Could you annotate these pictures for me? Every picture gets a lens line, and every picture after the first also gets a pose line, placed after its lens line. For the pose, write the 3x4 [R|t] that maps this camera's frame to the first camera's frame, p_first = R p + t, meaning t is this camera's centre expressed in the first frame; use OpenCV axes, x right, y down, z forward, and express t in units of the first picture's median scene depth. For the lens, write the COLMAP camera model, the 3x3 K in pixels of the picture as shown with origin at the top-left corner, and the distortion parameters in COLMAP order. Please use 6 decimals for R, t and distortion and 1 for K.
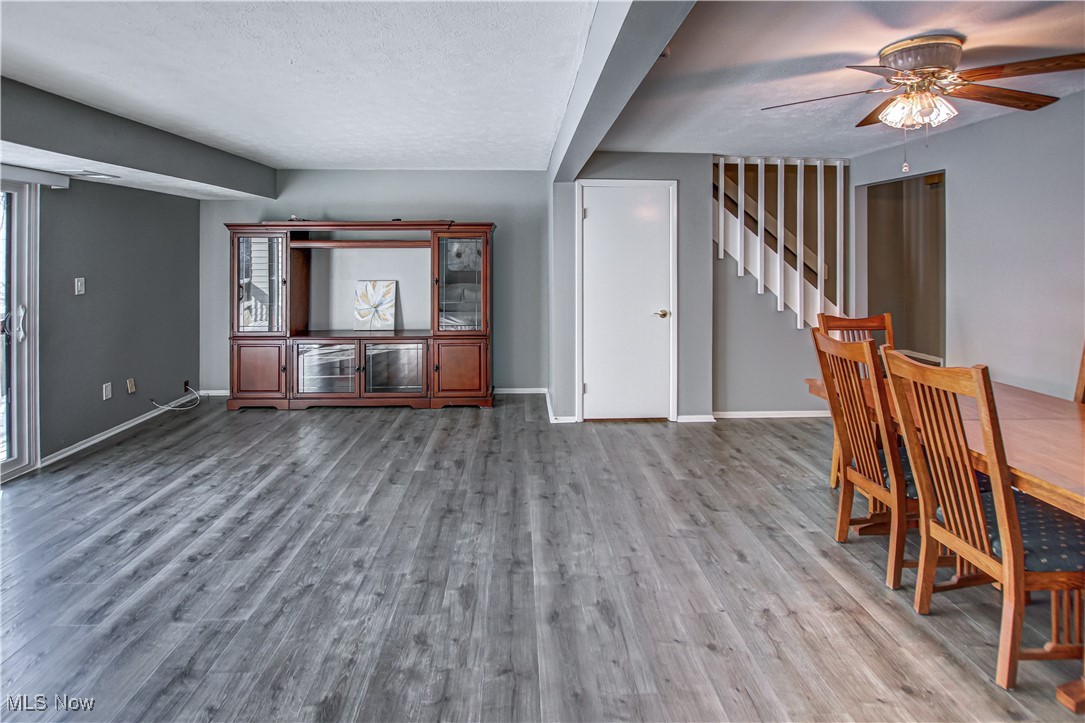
lens RADIAL K [[544.0, 0, 540.5], [0, 544.0, 267.5], [0, 0, 1]] dist [-0.020891, 0.001371]
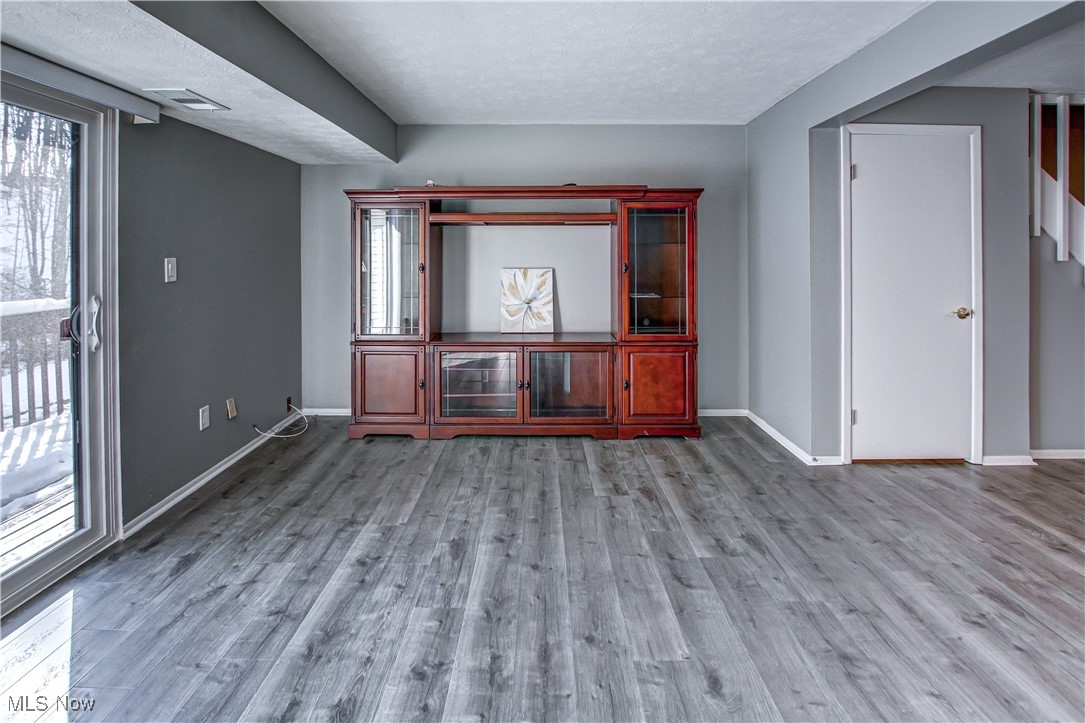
lens RADIAL K [[544.0, 0, 535.7], [0, 544.0, 266.8], [0, 0, 1]] dist [-0.020891, 0.001371]
pose [[0.998987, 0.002230, -0.044942, -0.301485], [-0.002105, 0.999994, 0.002828, 0.023733], [0.044948, -0.002730, 0.998986, 0.272993]]
